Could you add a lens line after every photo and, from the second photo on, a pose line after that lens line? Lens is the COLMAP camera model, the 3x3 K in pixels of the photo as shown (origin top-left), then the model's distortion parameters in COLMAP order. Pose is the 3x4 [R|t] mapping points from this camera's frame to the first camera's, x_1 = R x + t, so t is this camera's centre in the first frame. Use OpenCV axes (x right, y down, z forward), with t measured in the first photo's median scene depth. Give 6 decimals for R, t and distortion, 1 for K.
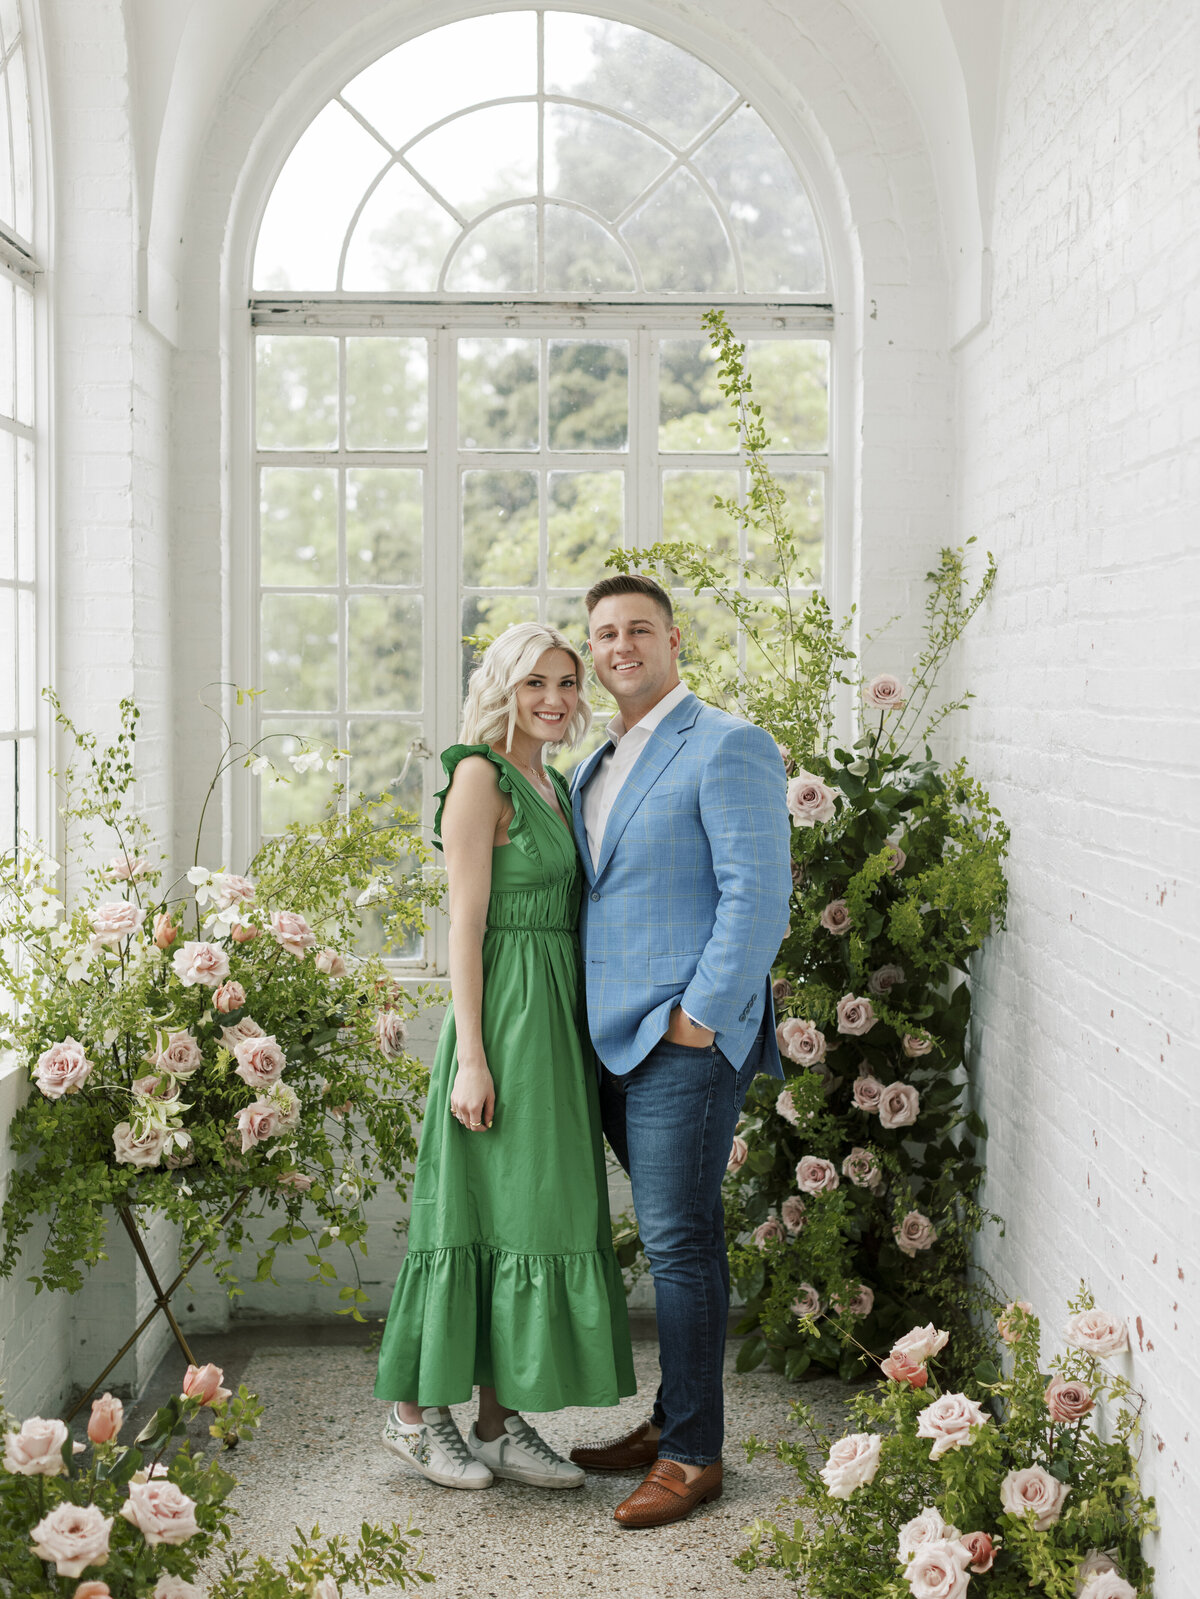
lens RADIAL K [[2650.0, 0, 584.3], [0, 2650.0, 796.9], [0, 0, 1]] dist [0.027144, 0.000000]
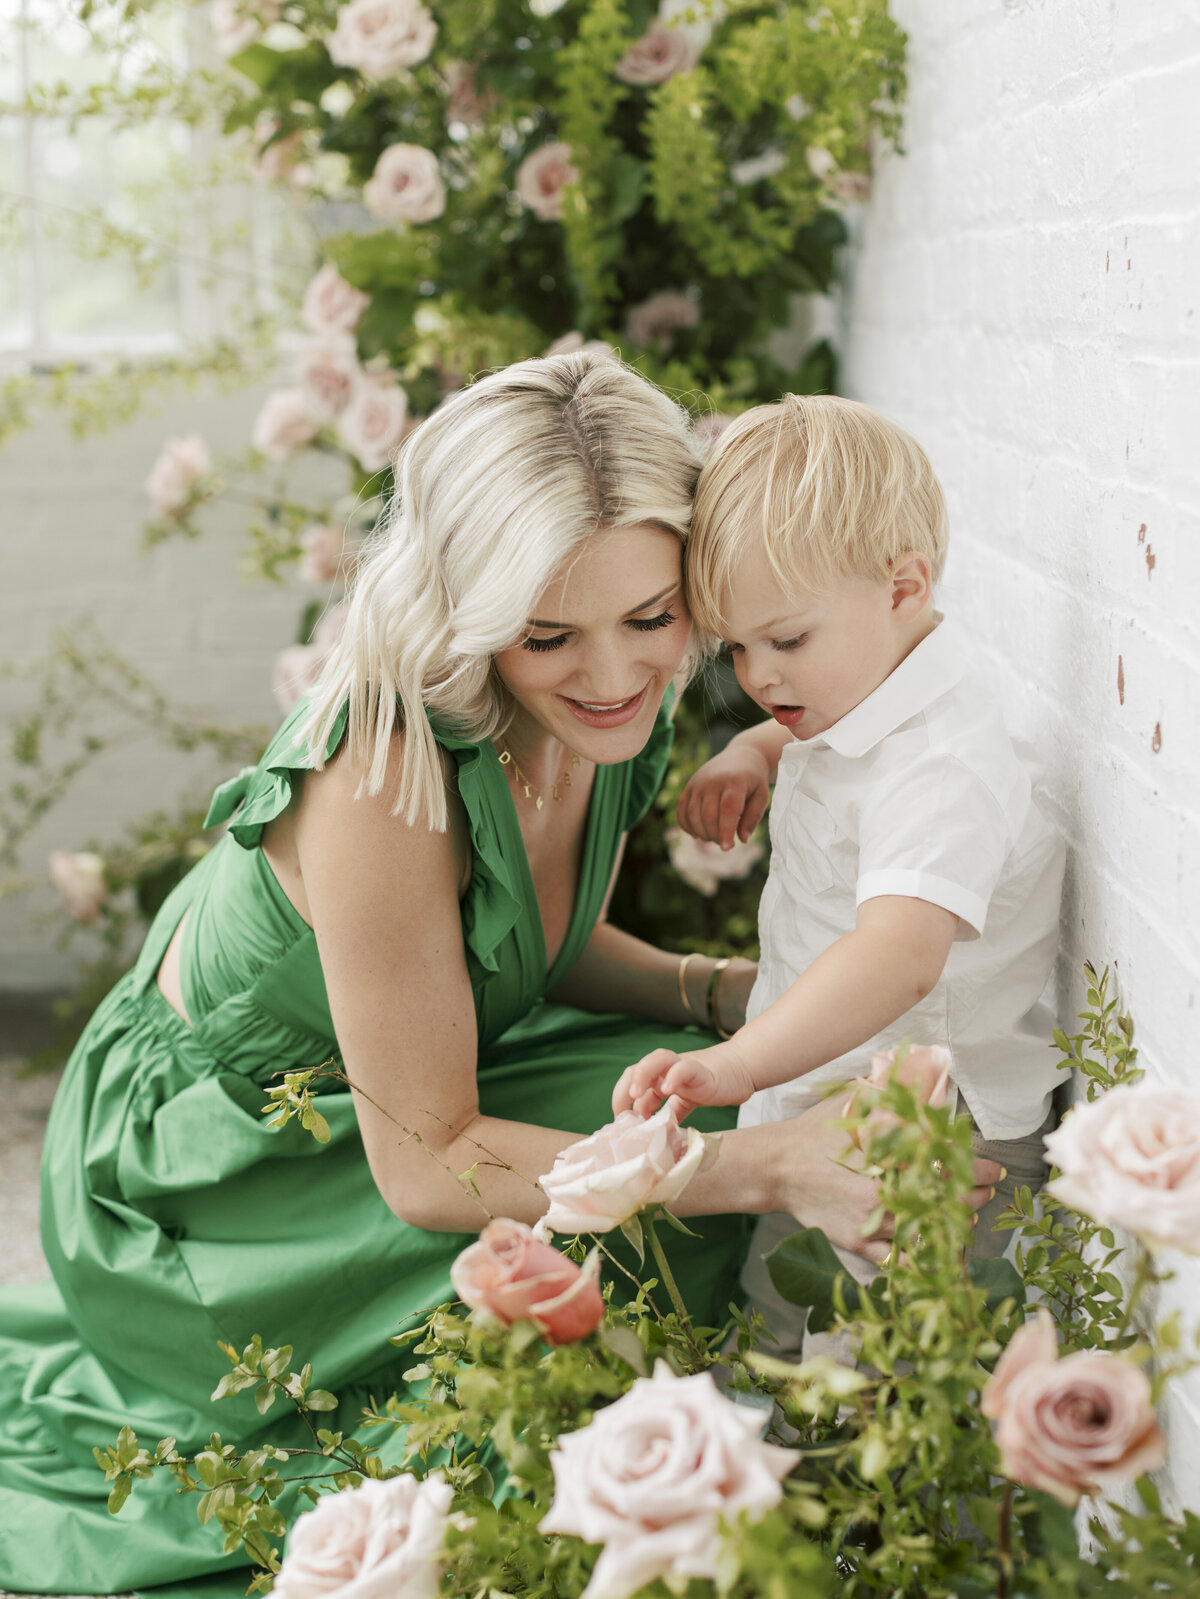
lens RADIAL K [[2650.0, 0, 598.4], [0, 2650.0, 813.0], [0, 0, 1]] dist [0.027144, 0.000000]
pose [[0.999501, -0.015970, 0.027245, 0.095492], [0.011684, 0.988499, 0.150777, 0.091678], [-0.029340, -0.150383, 0.988192, 0.556240]]
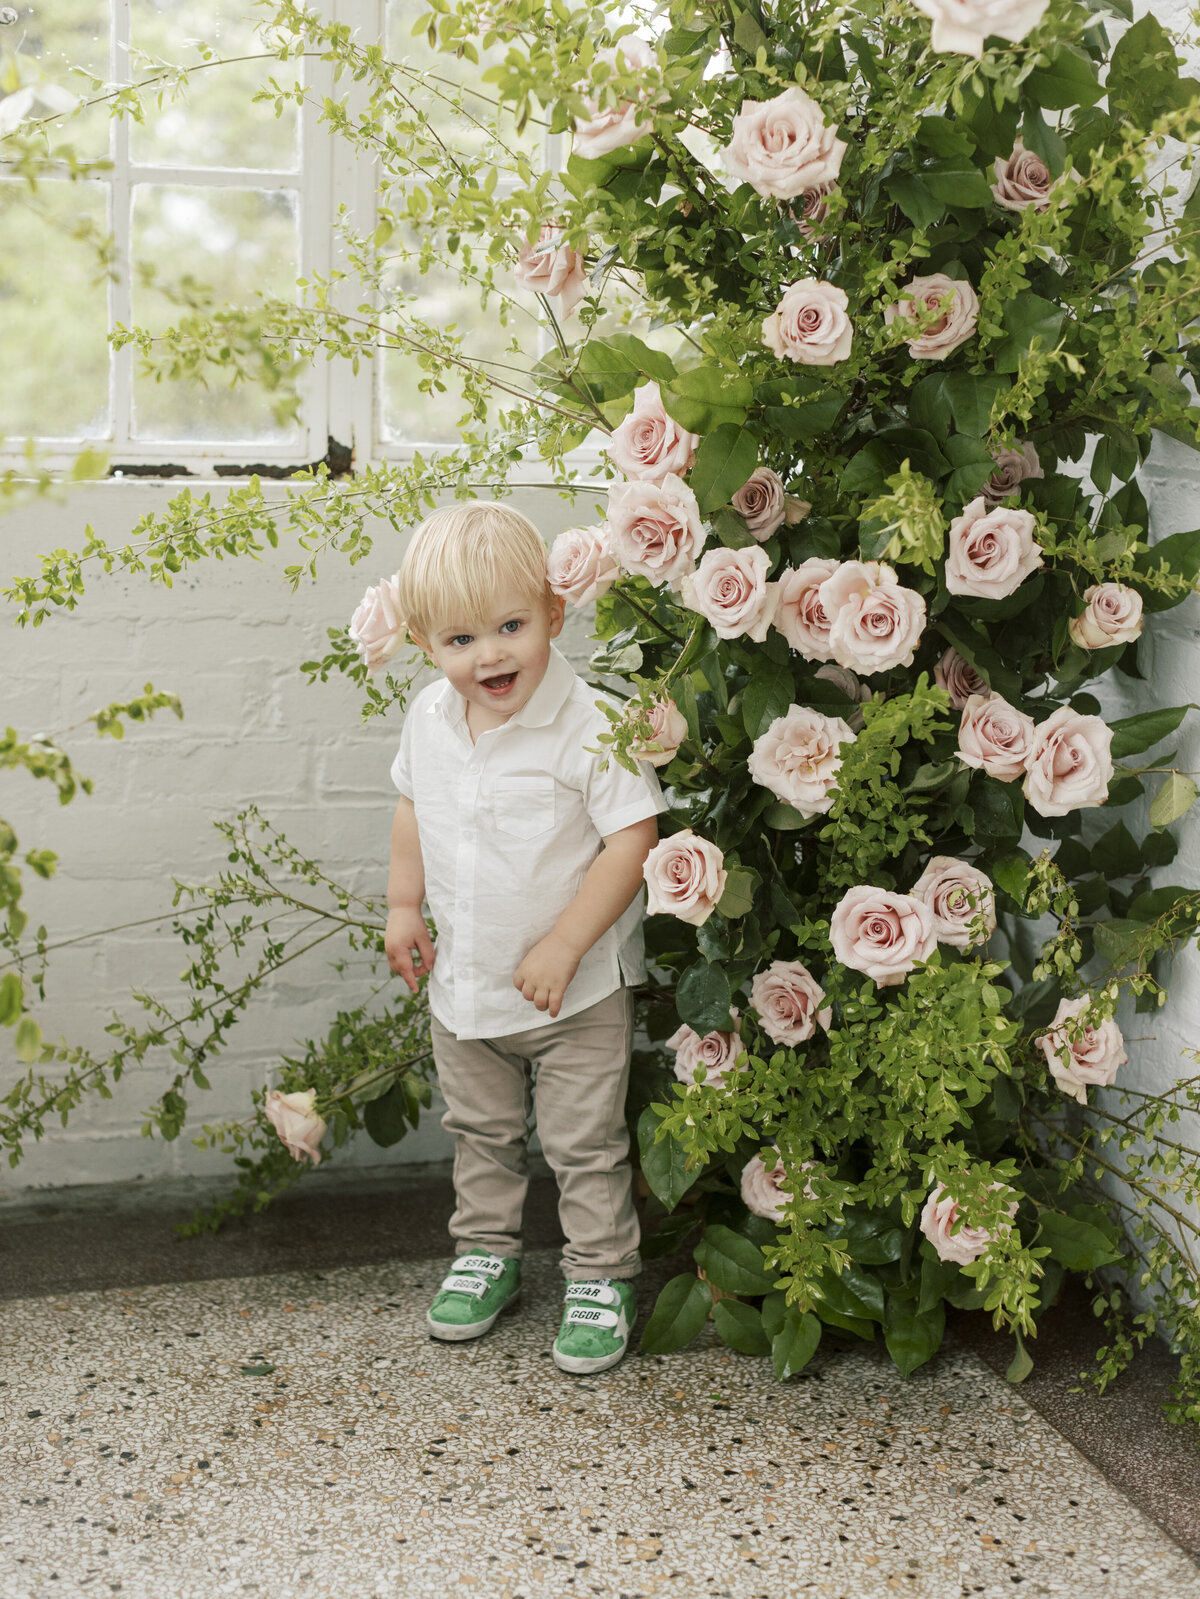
lens RADIAL K [[2650.0, 0, 571.0], [0, 2650.0, 823.3], [0, 0, 1]] dist [0.027144, 0.000000]
pose [[0.964421, -0.024891, 0.263195, -0.076176], [-0.019916, 0.985888, 0.166218, 0.059819], [-0.263618, -0.165546, 0.950316, 0.647293]]
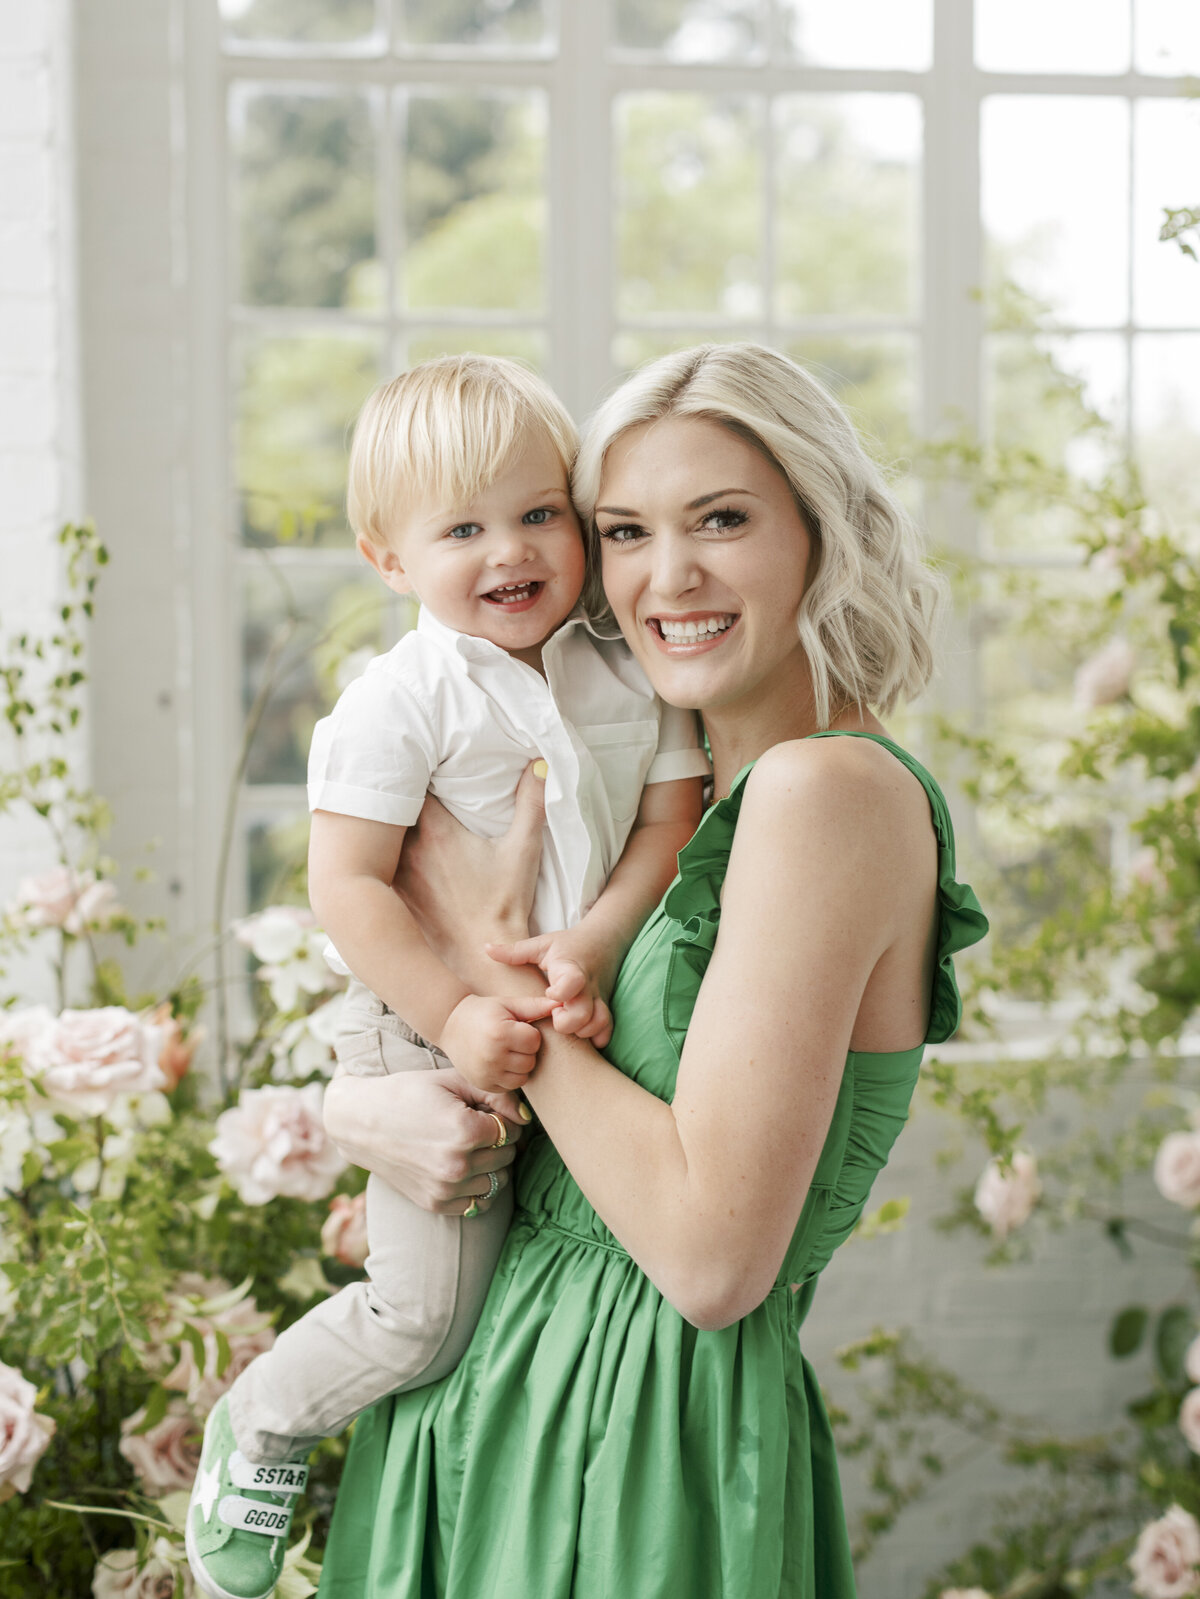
lens RADIAL K [[2788.9, 0, 599.9], [0, 2788.9, 686.2], [0, 0, 1]] dist [0.024824, 0.000000]
pose [[0.991308, -0.011883, 0.131025, -0.147872], [0.010243, 0.999861, 0.013182, -0.015327], [-0.131163, -0.011726, 0.991291, 0.536842]]
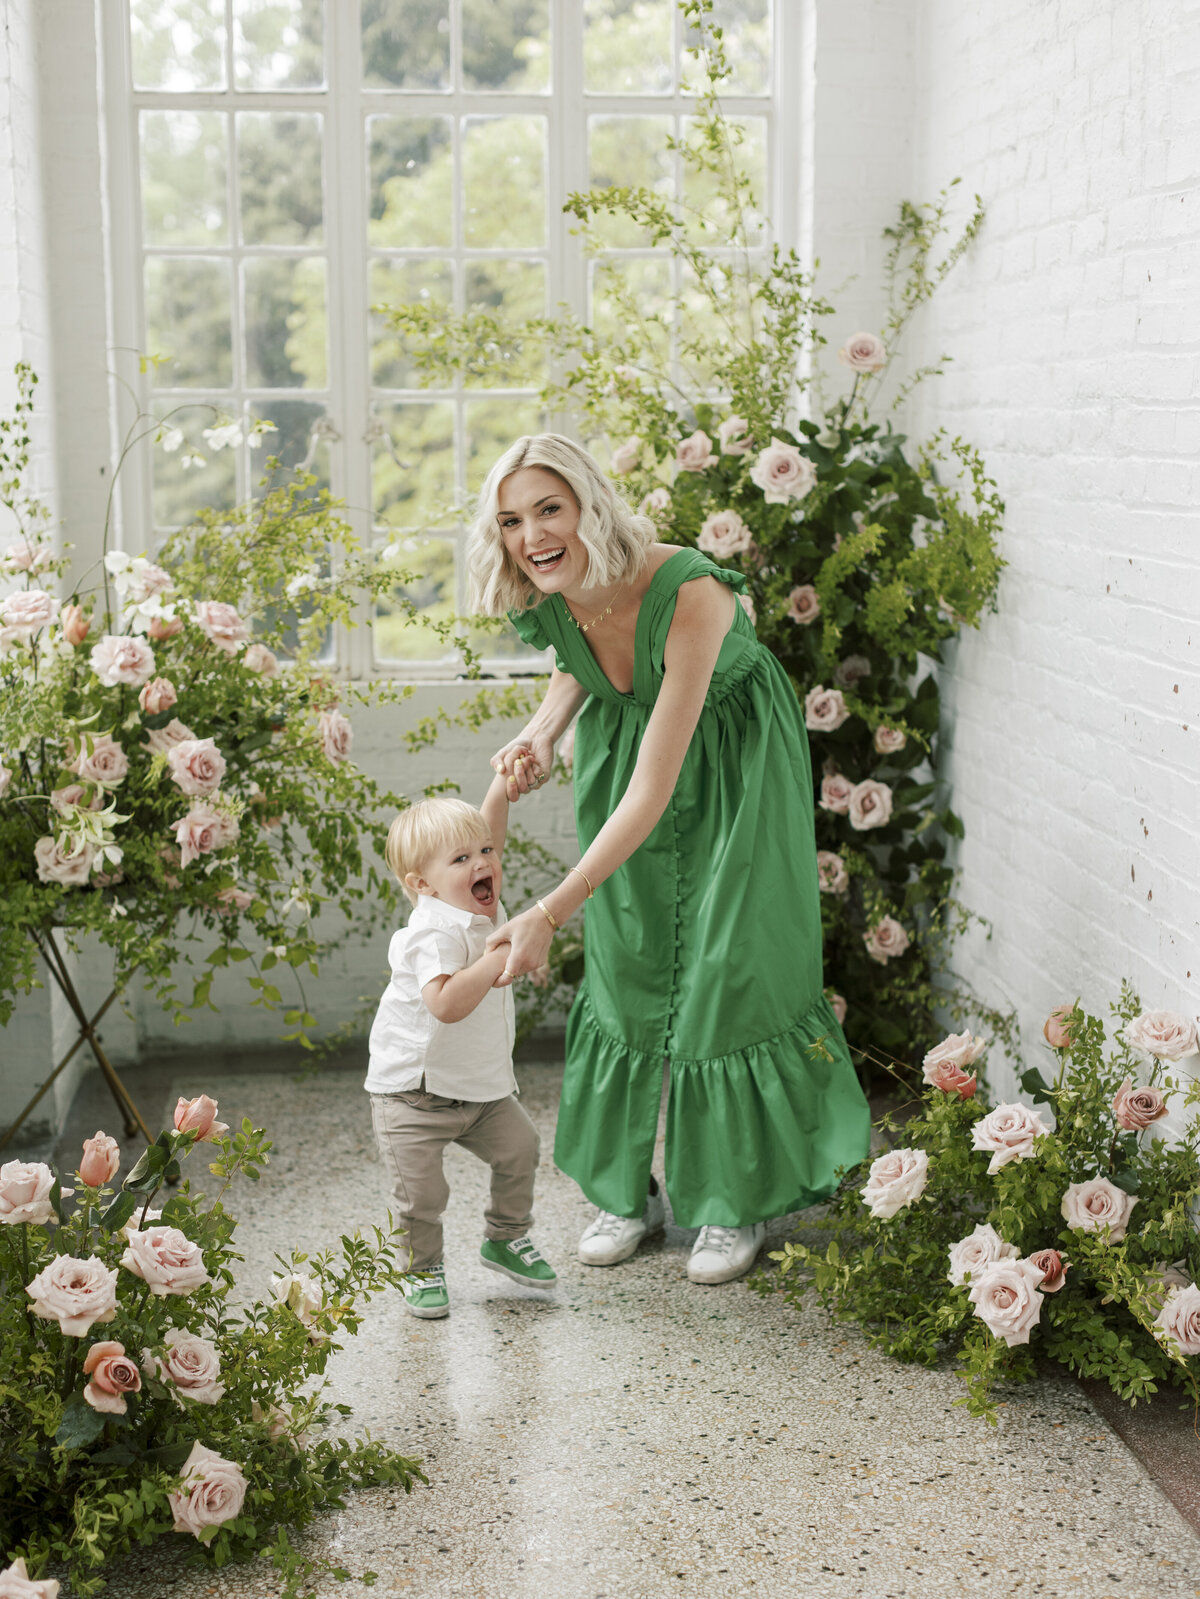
lens RADIAL K [[2650.0, 0, 584.0], [0, 2650.0, 862.7], [0, 0, 1]] dist [0.027144, 0.000000]
pose [[0.996156, -0.022142, 0.084749, -0.065038], [0.011367, 0.992019, 0.125571, 0.019264], [-0.086853, -0.124125, 0.988458, 0.088798]]
